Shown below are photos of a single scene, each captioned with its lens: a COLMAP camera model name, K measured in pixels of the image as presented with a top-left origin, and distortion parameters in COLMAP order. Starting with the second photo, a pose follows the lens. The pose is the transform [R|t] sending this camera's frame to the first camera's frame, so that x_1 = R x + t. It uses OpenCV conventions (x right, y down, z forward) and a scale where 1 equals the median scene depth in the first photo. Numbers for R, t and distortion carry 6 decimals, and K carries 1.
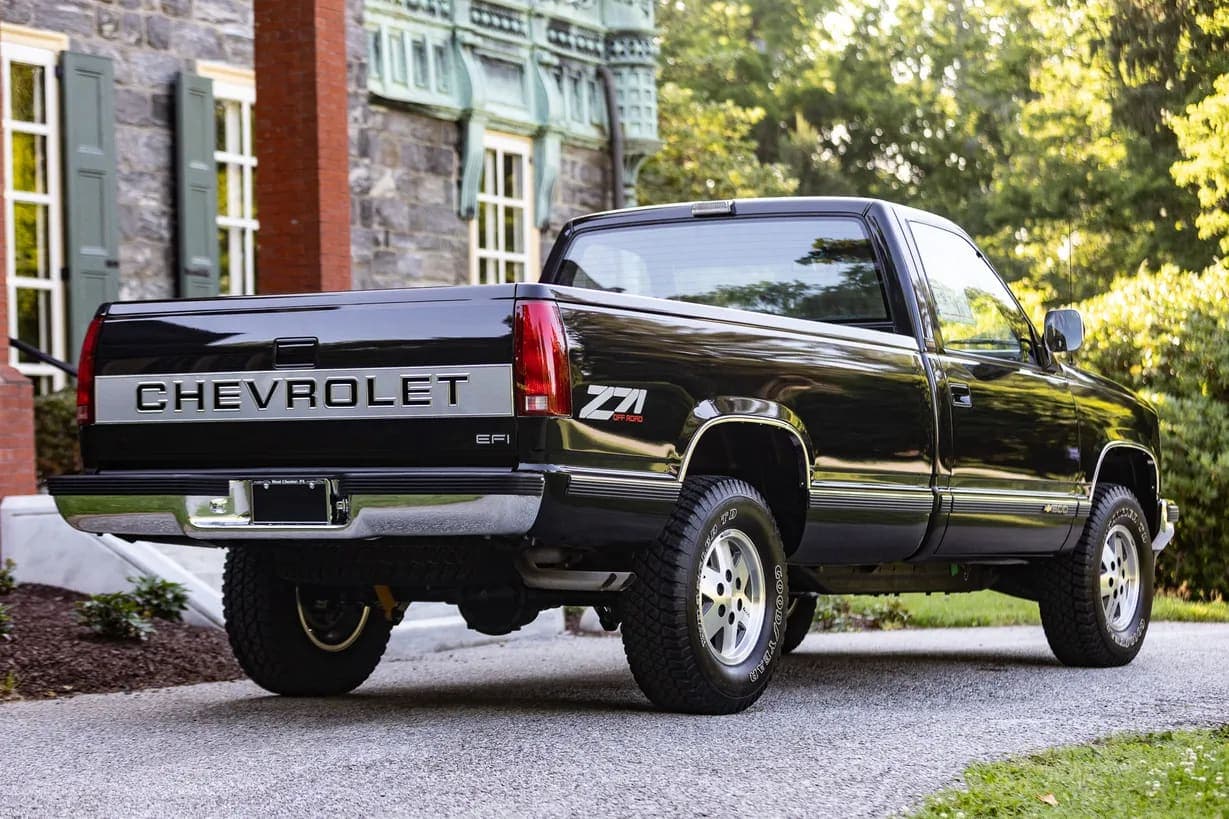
lens RADIAL K [[3053.1, 0, 614.5], [0, 3053.1, 409.4], [0, 0, 1]] dist [-0.017398, 0.304836]
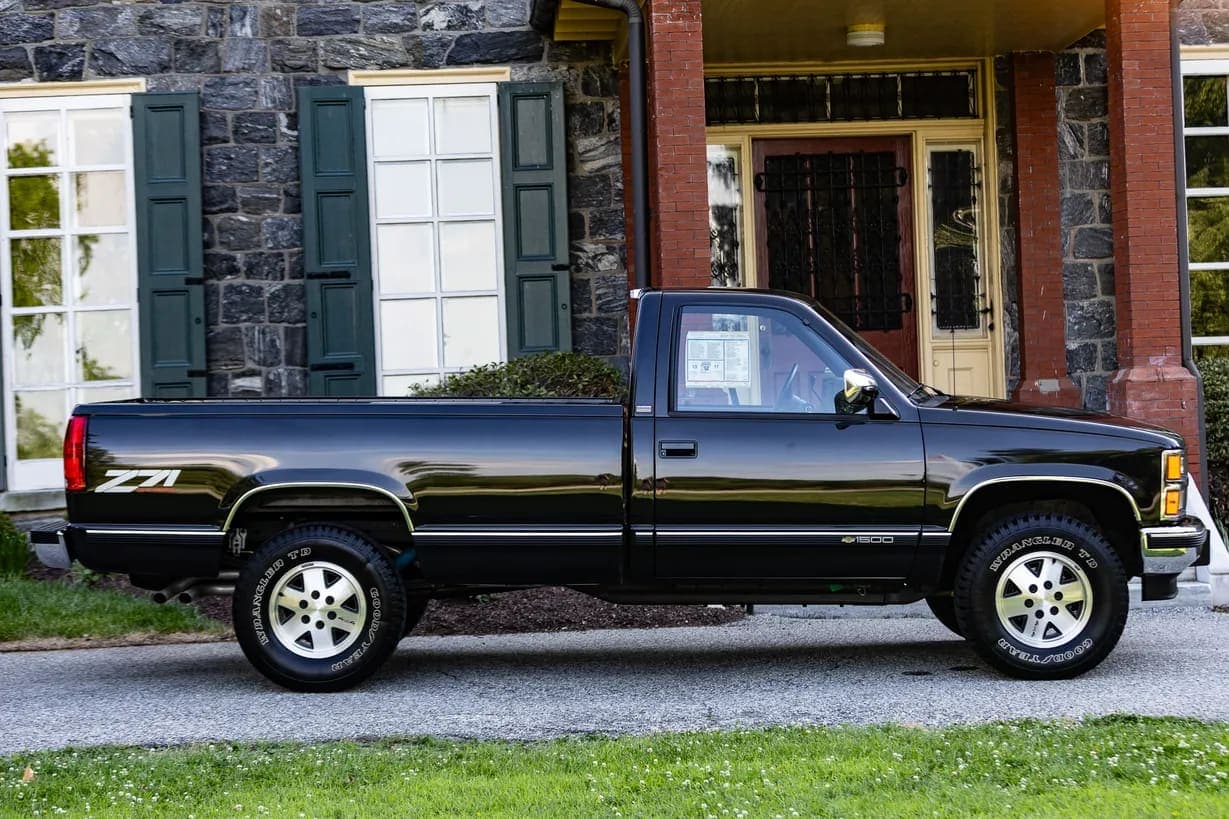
lens RADIAL K [[2919.9, 0, 654.3], [0, 2919.9, 375.6], [0, 0, 1]] dist [0.142384, -0.390422]
pose [[0.526575, -0.000324, -0.850128, 0.517352], [0.041867, 0.998796, 0.025552, -0.030453], [0.849097, -0.049047, 0.525955, 0.173443]]
